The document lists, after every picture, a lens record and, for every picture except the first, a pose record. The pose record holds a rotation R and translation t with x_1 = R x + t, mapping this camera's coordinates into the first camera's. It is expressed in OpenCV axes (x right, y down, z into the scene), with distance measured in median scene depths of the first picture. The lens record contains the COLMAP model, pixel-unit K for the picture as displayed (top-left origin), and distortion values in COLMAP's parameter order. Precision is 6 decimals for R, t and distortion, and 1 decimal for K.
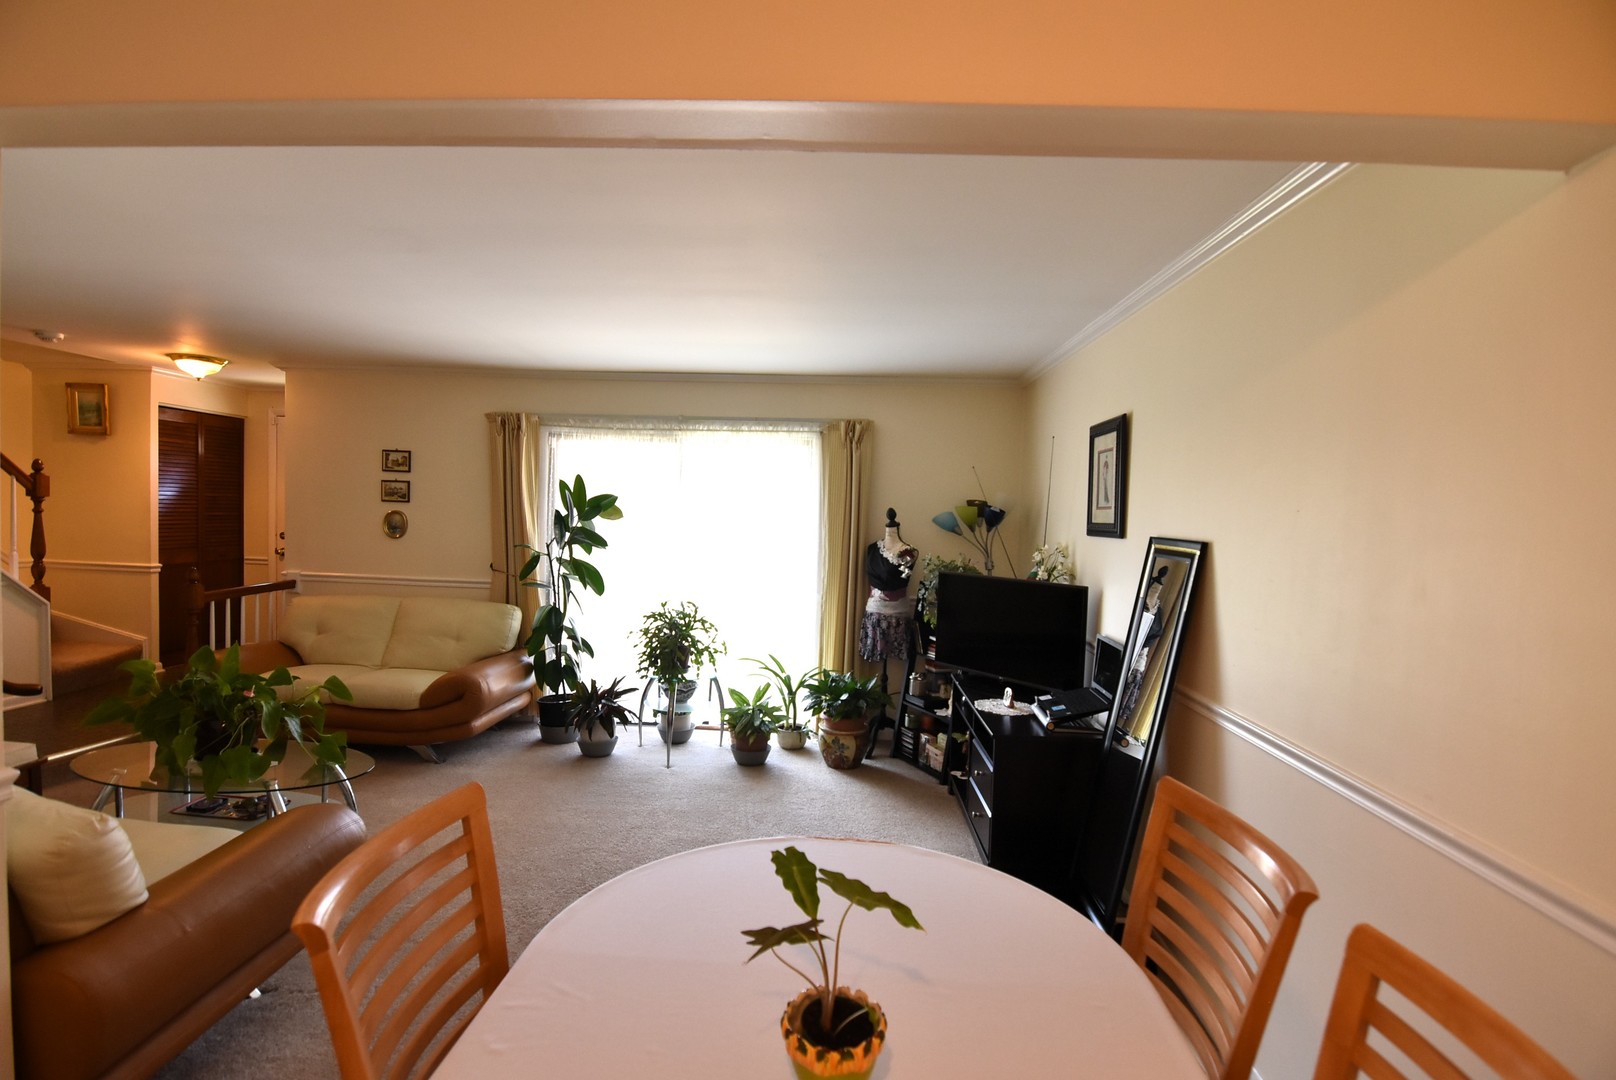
lens RADIAL K [[786.7, 0, 807.0], [0, 786.7, 526.8], [0, 0, 1]] dist [-0.007791, -0.009952]
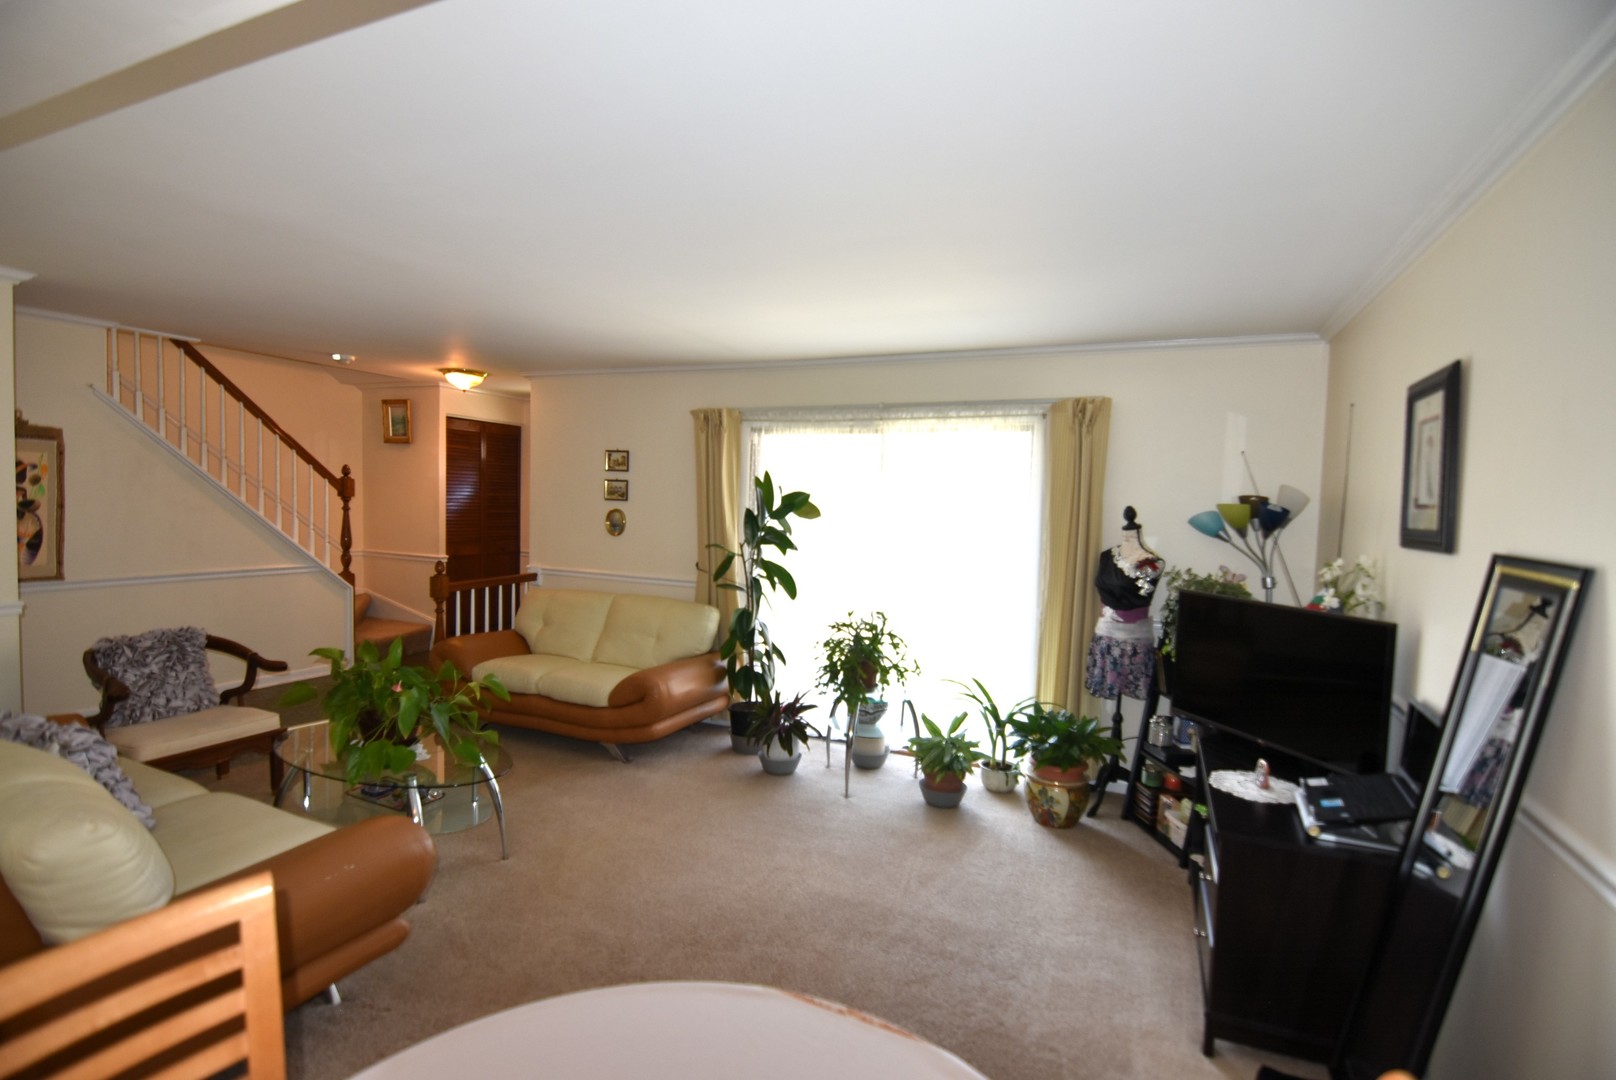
lens RADIAL K [[786.7, 0, 808.3], [0, 786.7, 531.2], [0, 0, 1]] dist [-0.007791, -0.009952]
pose [[0.932233, 0.011195, -0.361686, 0.094051], [-0.007908, 0.999913, 0.010567, -0.004539], [0.361773, -0.006990, 0.932240, 0.142150]]
